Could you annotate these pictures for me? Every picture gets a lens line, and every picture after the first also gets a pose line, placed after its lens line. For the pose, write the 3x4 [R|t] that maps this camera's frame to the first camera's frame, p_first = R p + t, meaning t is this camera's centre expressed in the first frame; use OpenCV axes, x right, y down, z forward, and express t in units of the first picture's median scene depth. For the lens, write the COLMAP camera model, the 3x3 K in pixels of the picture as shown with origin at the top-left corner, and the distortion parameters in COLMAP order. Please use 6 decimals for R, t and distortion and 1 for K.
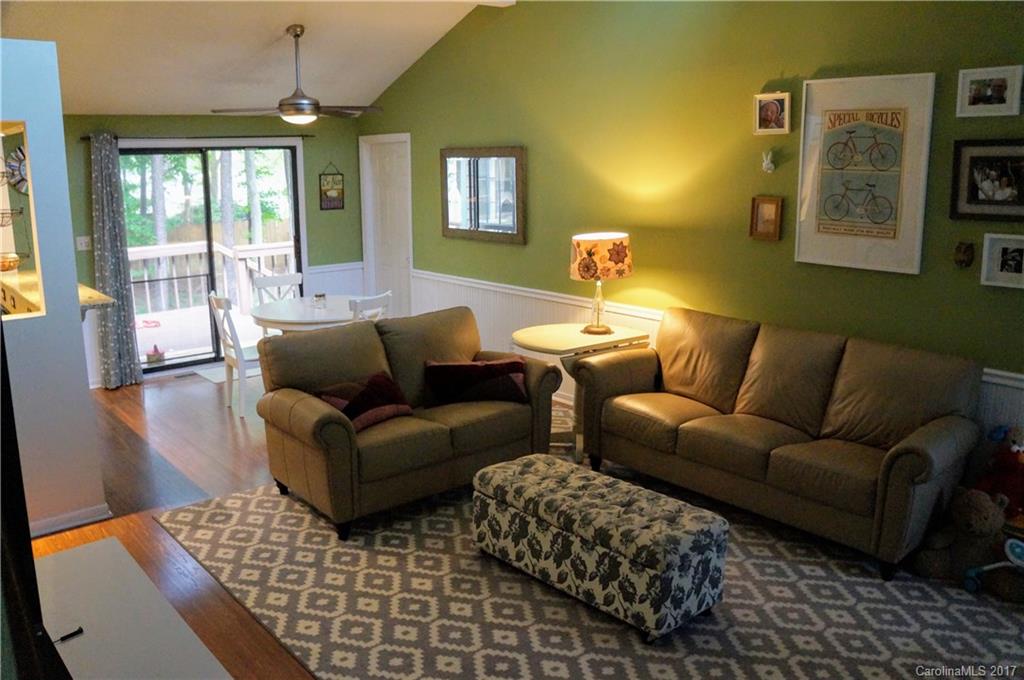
lens RADIAL K [[814.6, 0, 507.5], [0, 814.6, 334.1], [0, 0, 1]] dist [-0.155510, 0.086220]
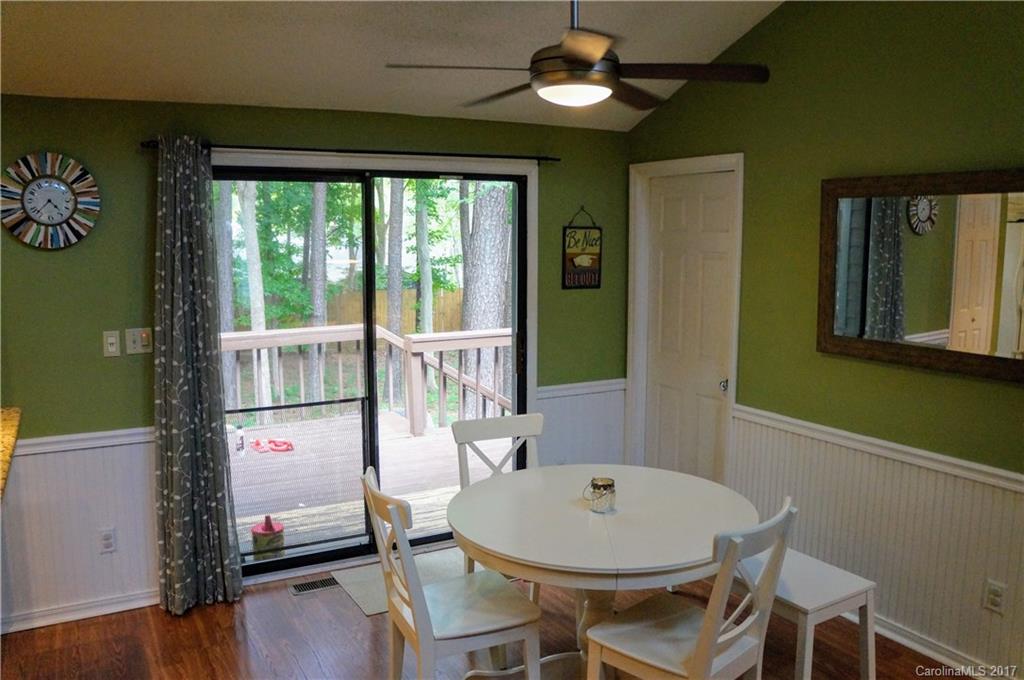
lens RADIAL K [[814.6, 0, 517.4], [0, 814.6, 347.2], [0, 0, 1]] dist [-0.155510, 0.086220]
pose [[0.983409, 0.033815, -0.178223, -0.158599], [-0.046340, 0.996704, -0.066593, -0.072652], [0.175384, 0.073747, 0.981734, 0.428216]]
